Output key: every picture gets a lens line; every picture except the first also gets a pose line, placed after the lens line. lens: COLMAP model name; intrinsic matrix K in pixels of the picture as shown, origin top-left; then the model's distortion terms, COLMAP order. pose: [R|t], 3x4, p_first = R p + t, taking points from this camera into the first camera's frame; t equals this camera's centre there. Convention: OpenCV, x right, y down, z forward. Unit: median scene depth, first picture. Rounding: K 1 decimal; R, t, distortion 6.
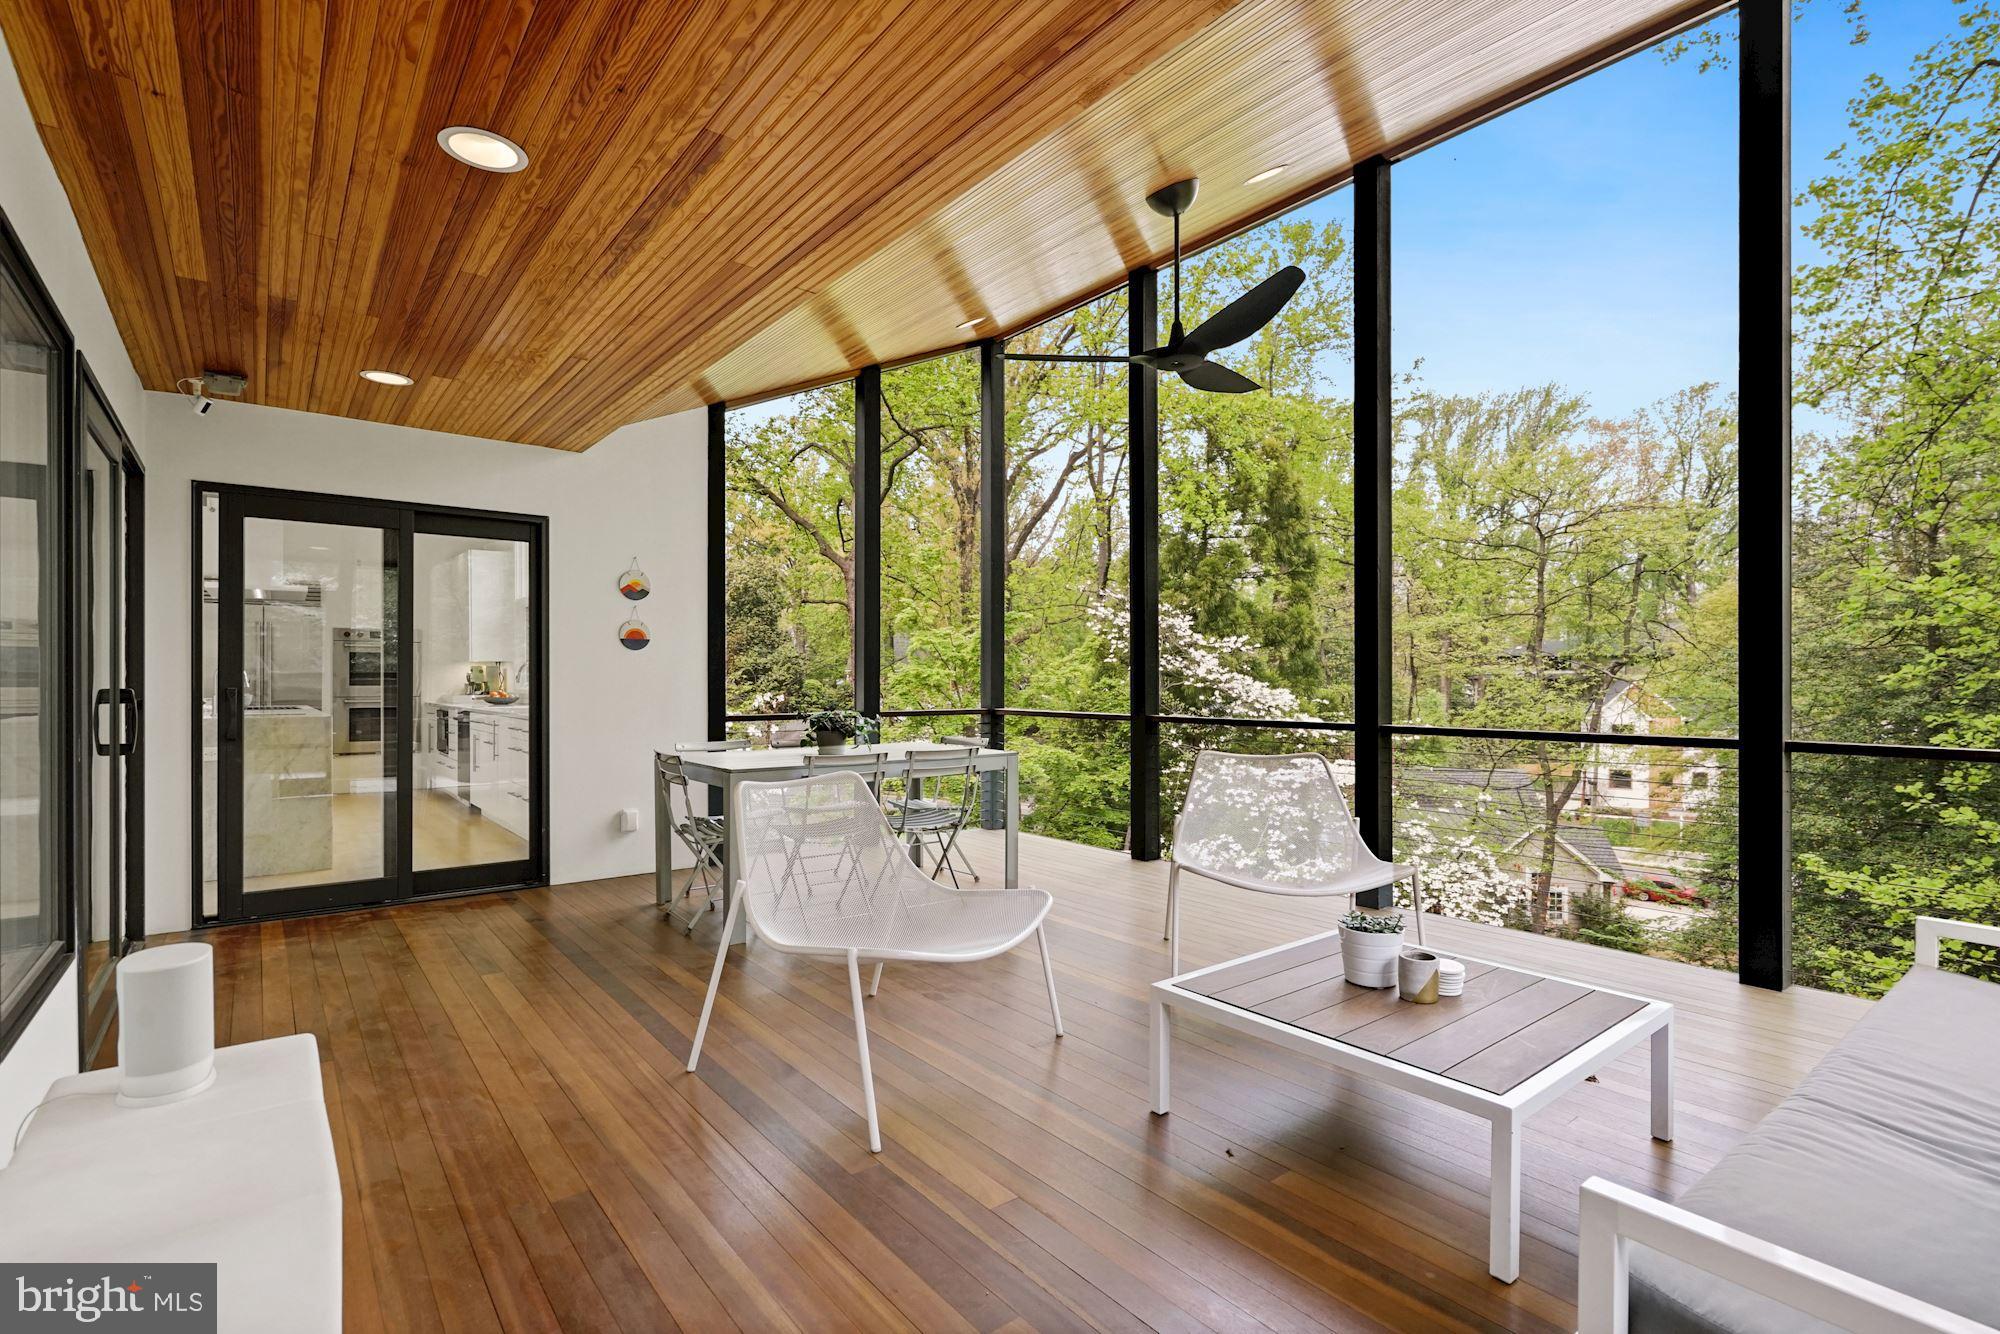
lens RADIAL K [[926.5, 0, 991.2], [0, 926.5, 674.0], [0, 0, 1]] dist [-0.002558, -0.000275]
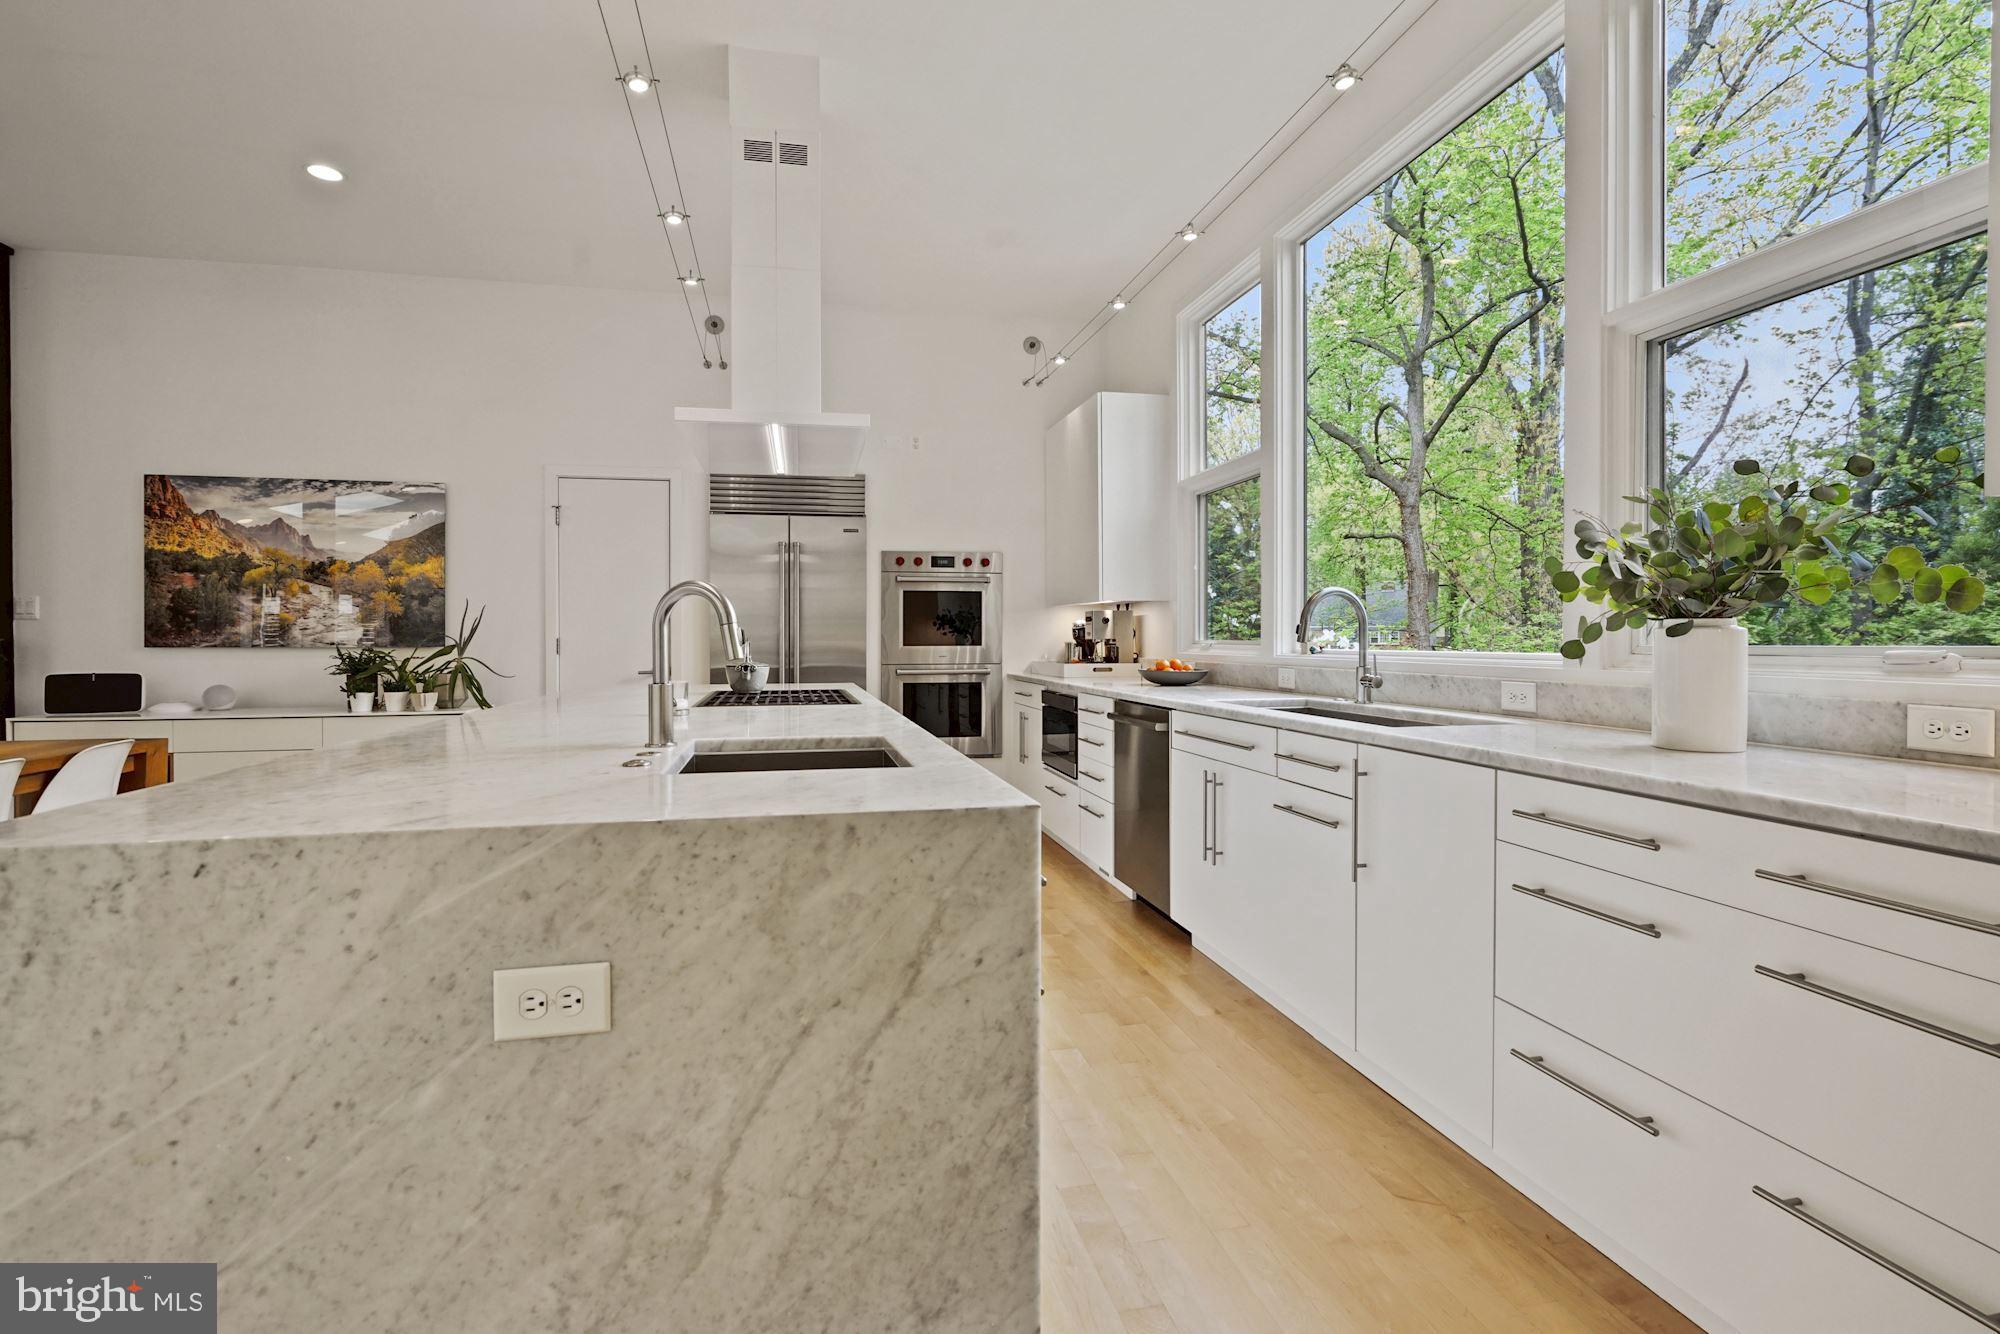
lens RADIAL K [[932.2, 0, 985.4], [0, 932.2, 635.2], [0, 0, 1]] dist [-0.002375, 0.000438]
pose [[0.896645, -0.000754, -0.442750, -0.375806], [0.001536, 0.999998, 0.001408, 0.005404], [0.442748, -0.001942, 0.896644, 0.476595]]
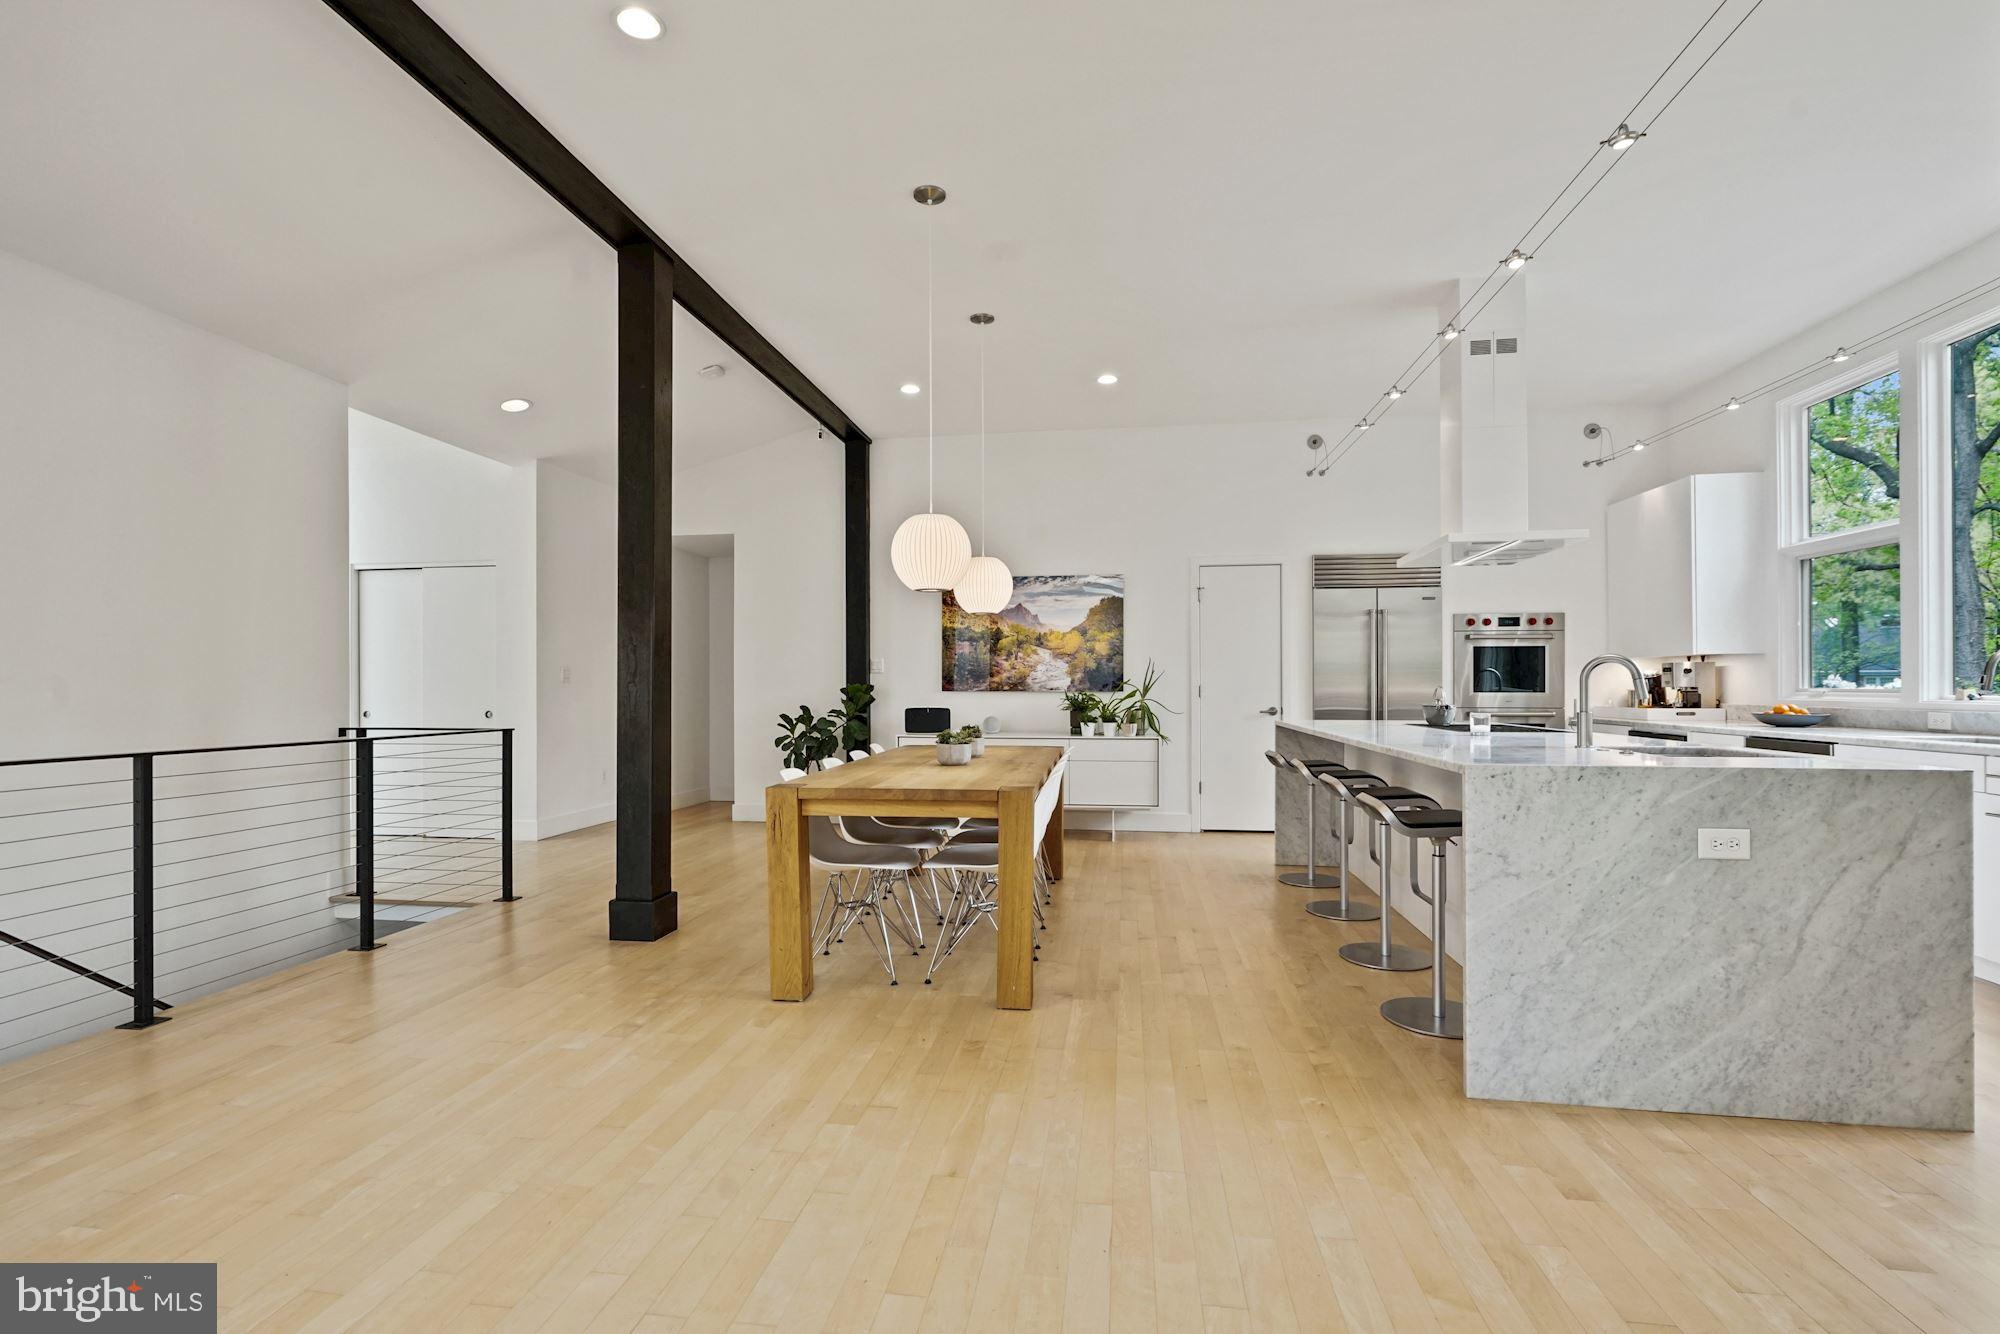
lens RADIAL K [[917.1, 0, 995.0], [0, 917.1, 673.4], [0, 0, 1]] dist [-0.000464, -0.000218]
pose [[0.681337, -0.007267, -0.731934, -0.423492], [0.001381, 0.999962, -0.008642, 0.003991], [0.731969, 0.004877, 0.681320, 0.230119]]
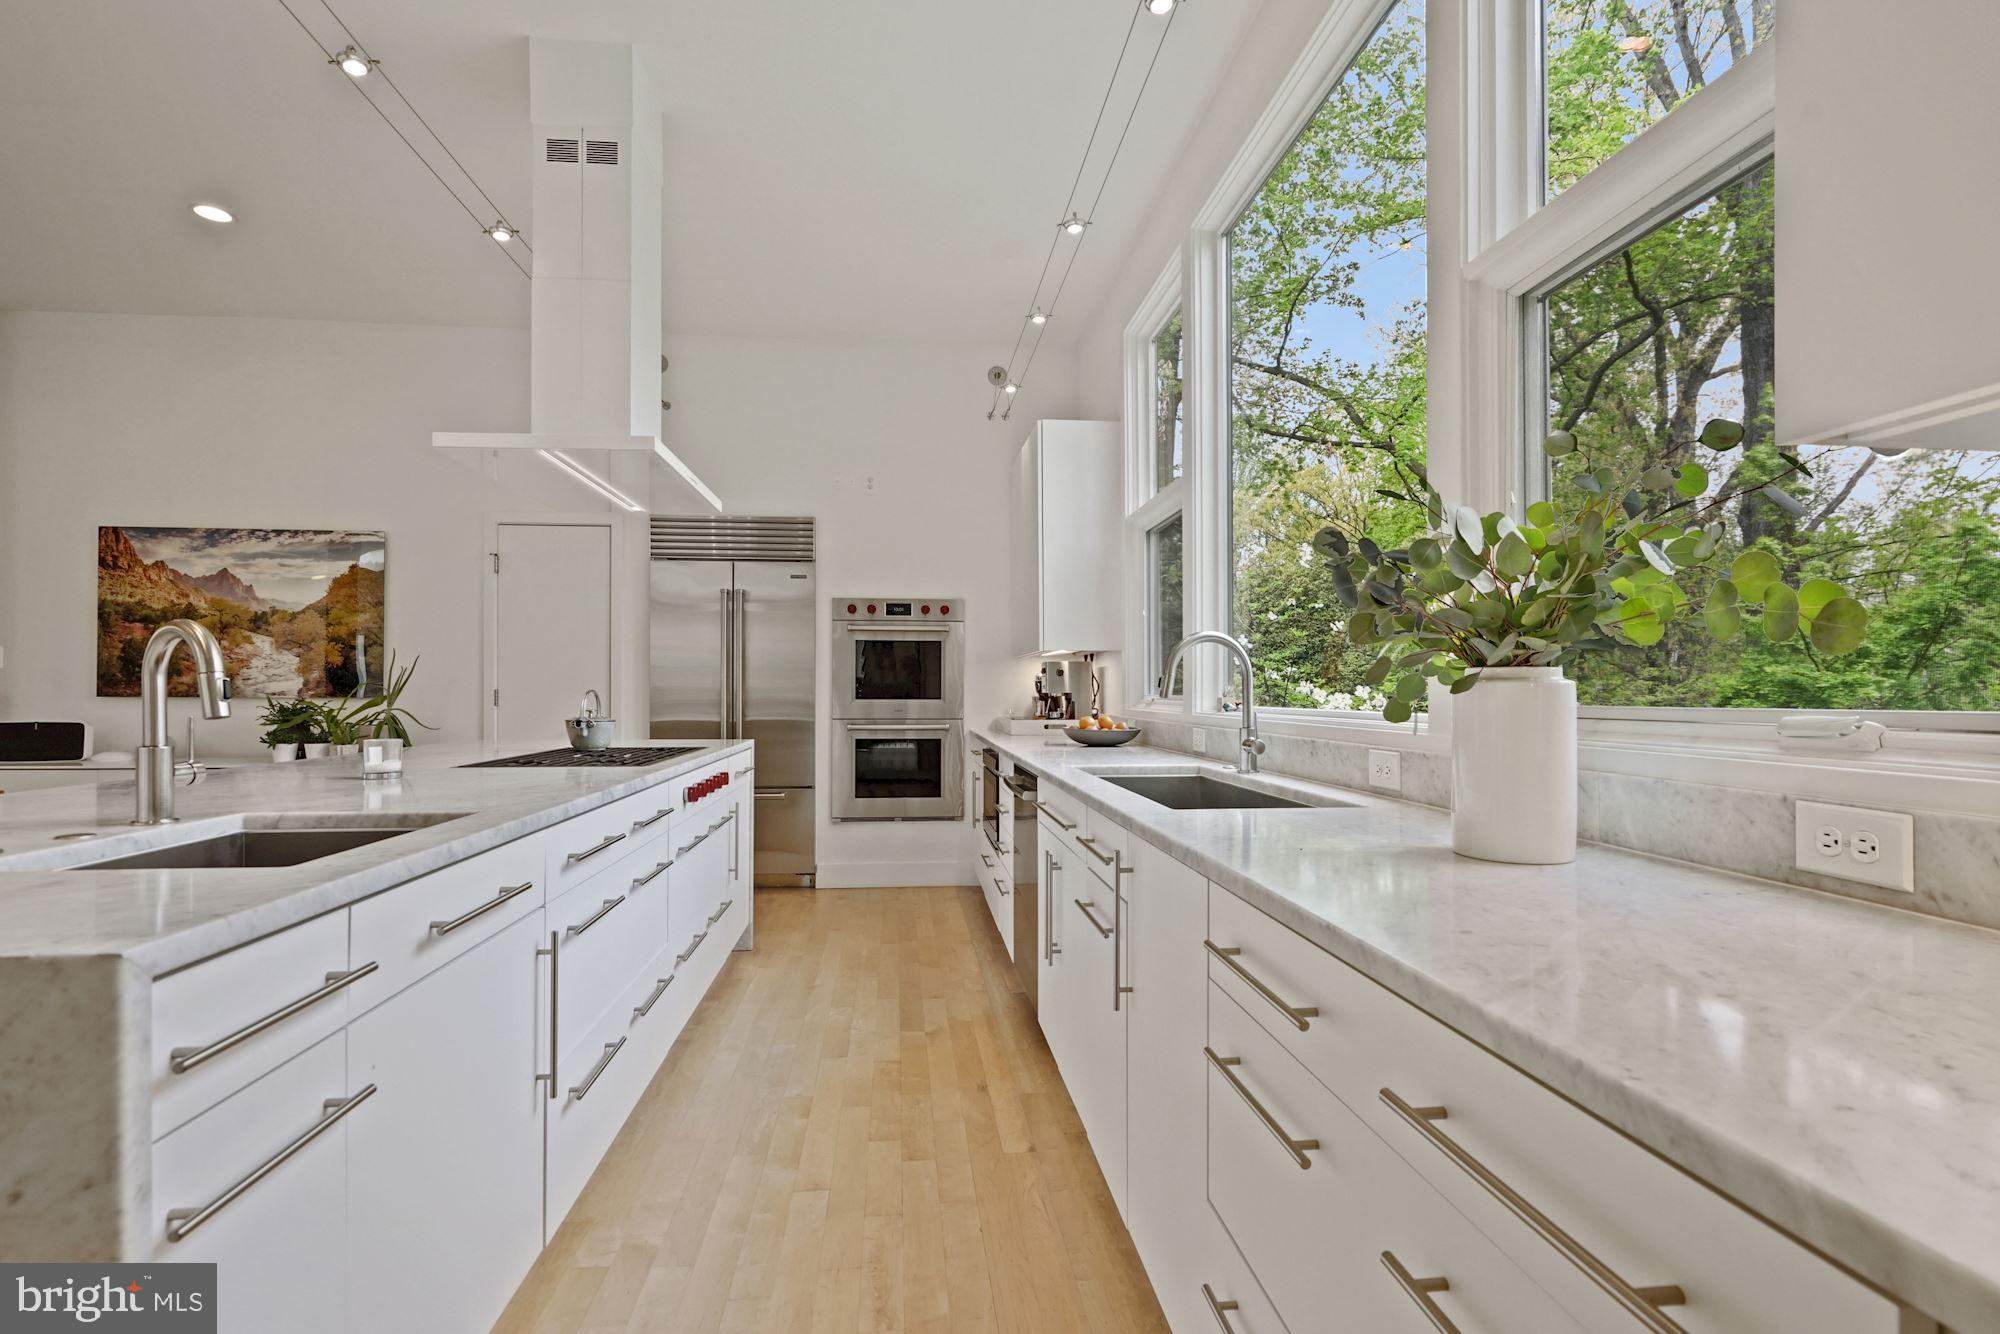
lens RADIAL K [[926.5, 0, 991.2], [0, 926.5, 674.0], [0, 0, 1]] dist [-0.002558, -0.000275]
pose [[0.844046, -0.005434, -0.536244, -0.318412], [-0.002207, 0.999905, -0.013606, 0.005396], [0.536267, 0.012667, 0.843954, 0.566047]]
